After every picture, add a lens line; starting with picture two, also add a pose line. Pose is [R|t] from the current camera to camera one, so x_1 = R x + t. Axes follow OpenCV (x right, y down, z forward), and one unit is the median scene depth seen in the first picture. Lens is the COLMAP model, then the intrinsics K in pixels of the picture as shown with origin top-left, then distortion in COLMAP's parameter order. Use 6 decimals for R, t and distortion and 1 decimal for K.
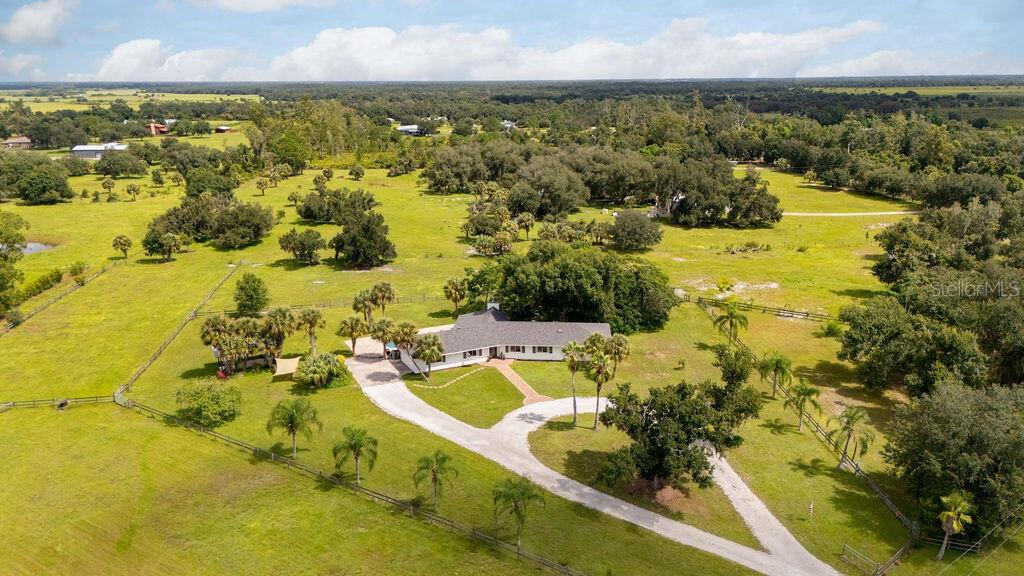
lens RADIAL K [[747.1, 0, 512.0], [0, 747.1, 288.0], [0, 0, 1]] dist [0.005791, -0.000535]
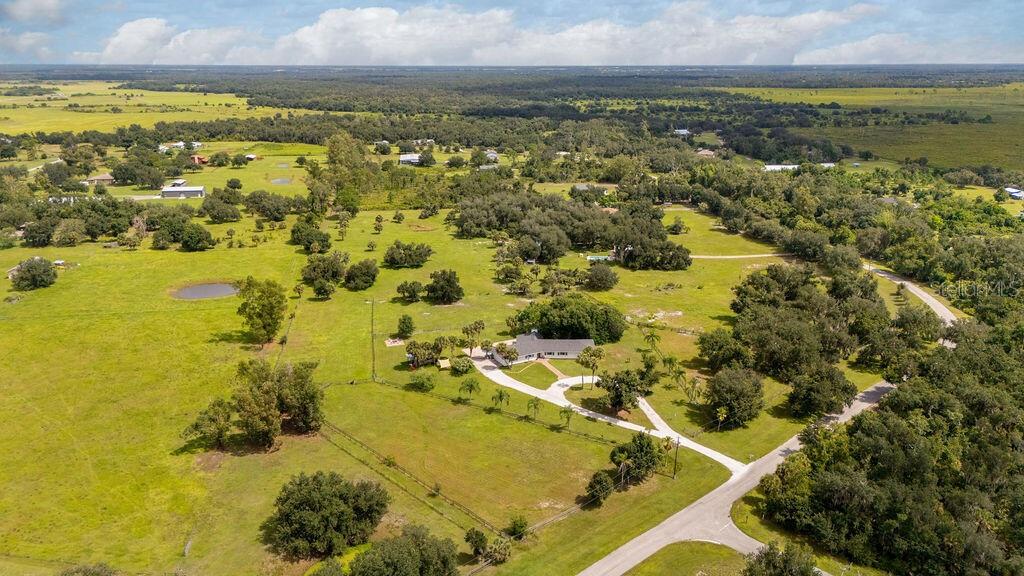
lens RADIAL K [[747.1, 0, 512.0], [0, 747.1, 288.0], [0, 0, 1]] dist [0.005791, -0.000535]
pose [[0.998159, -0.007667, 0.060163, -0.206988], [0.006162, 0.999664, 0.025163, -0.142233], [-0.060336, -0.024746, 0.997871, -0.985422]]
